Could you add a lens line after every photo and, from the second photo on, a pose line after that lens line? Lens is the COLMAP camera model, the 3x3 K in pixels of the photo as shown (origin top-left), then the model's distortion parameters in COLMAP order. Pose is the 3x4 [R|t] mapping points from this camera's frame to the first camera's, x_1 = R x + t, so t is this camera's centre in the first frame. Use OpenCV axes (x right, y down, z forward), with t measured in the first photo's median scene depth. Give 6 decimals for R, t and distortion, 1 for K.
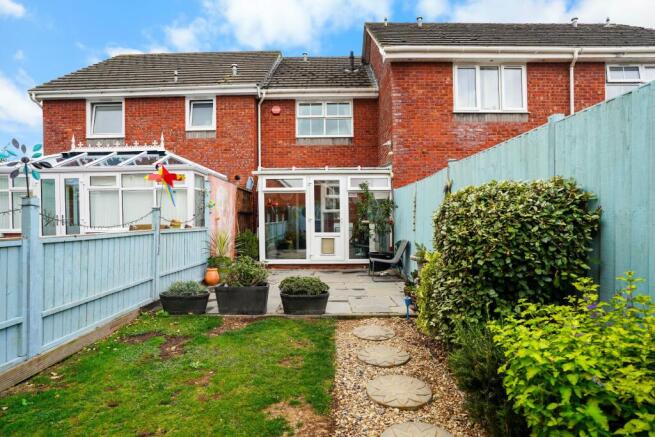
lens RADIAL K [[350.4, 0, 337.3], [0, 350.4, 221.3], [0, 0, 1]] dist [-0.062916, 0.033000]
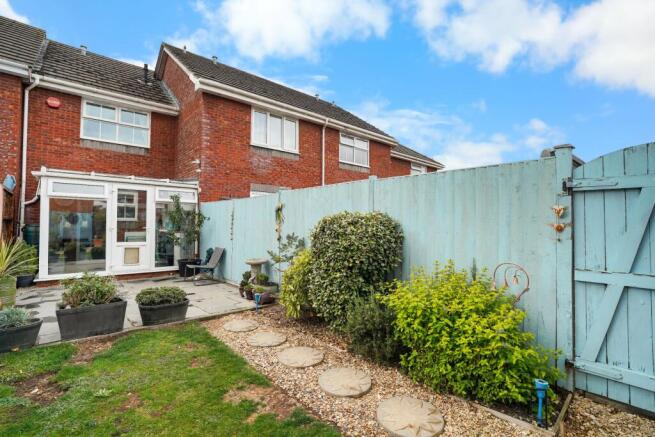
lens RADIAL K [[305.0, 0, 328.7], [0, 305.0, 217.2], [0, 0, 1]] dist [-0.072988, 0.028670]
pose [[0.738629, 0.030093, 0.673441, -0.188474], [-0.006868, 0.999287, -0.037121, -0.011485], [-0.674078, 0.022794, 0.738309, 0.000722]]
